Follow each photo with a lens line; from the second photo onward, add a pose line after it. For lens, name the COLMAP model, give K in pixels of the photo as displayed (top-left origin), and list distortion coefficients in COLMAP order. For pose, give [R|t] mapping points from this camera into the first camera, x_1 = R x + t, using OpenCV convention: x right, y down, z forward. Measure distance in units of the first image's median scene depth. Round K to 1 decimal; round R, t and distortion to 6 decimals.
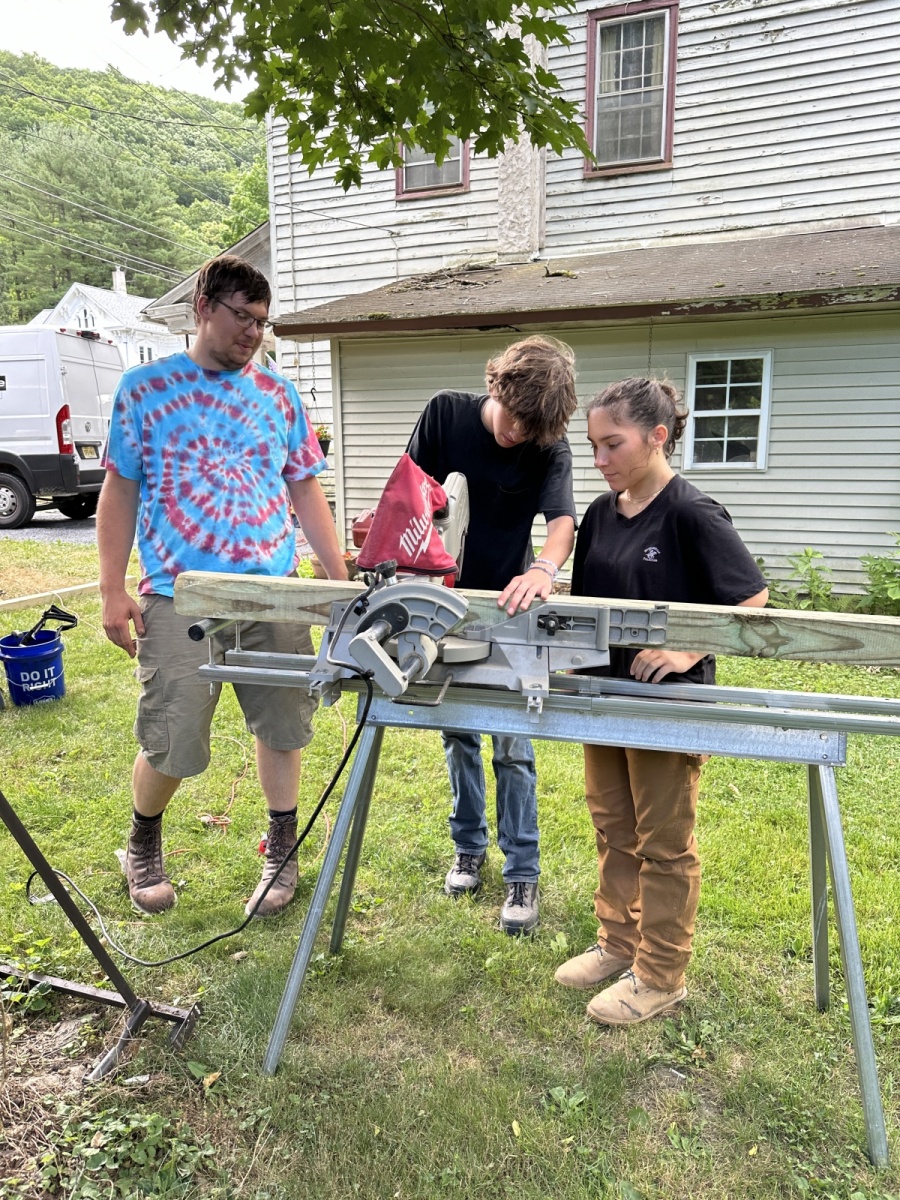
lens RADIAL K [[825.4, 0, 446.1], [0, 825.4, 606.1], [0, 0, 1]] dist [-0.000841, -0.029331]
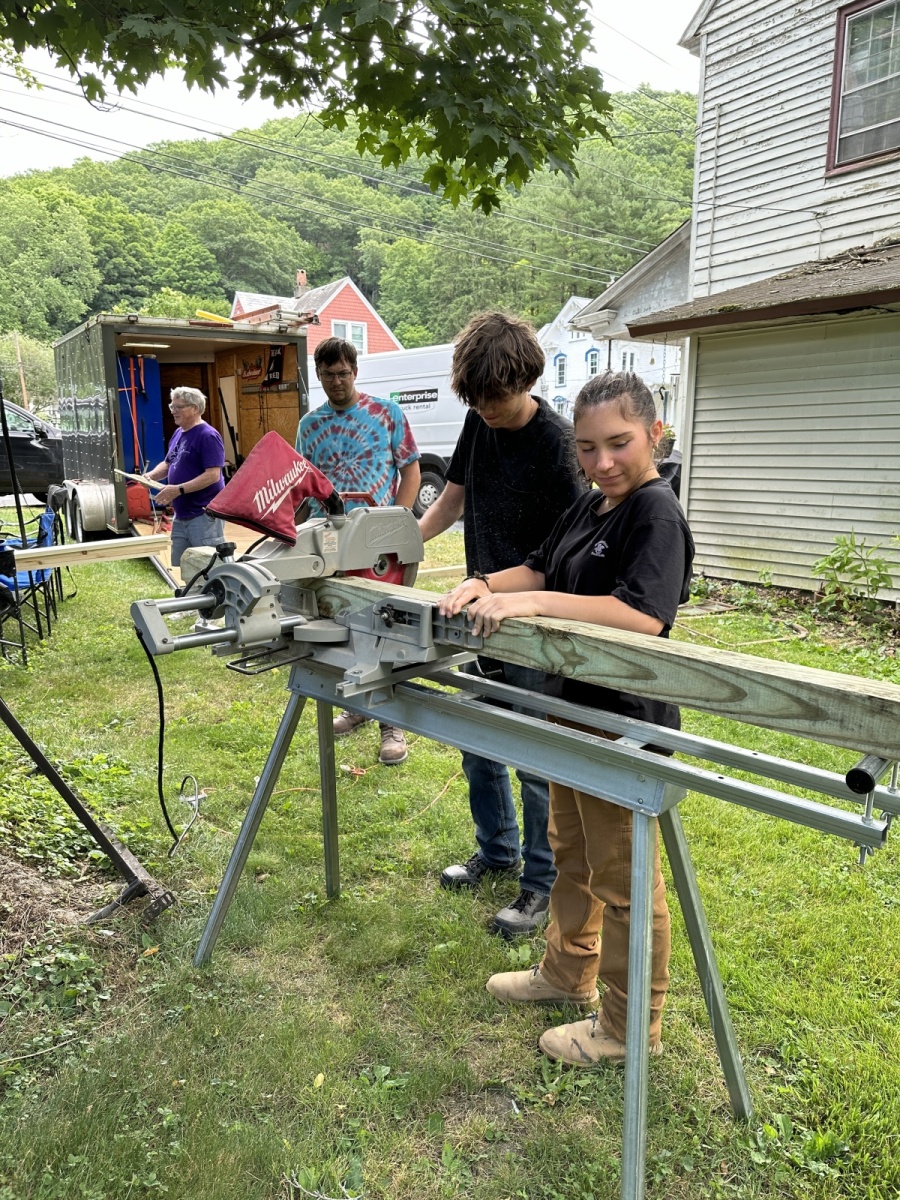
lens RADIAL K [[825.4, 0, 447.4], [0, 825.4, 601.9], [0, 0, 1]] dist [-0.000841, -0.029331]
pose [[0.846689, 0.090030, -0.524416, 0.105634], [-0.093054, 0.995447, 0.020656, -0.003706], [0.523888, 0.031309, 0.851212, 0.021693]]
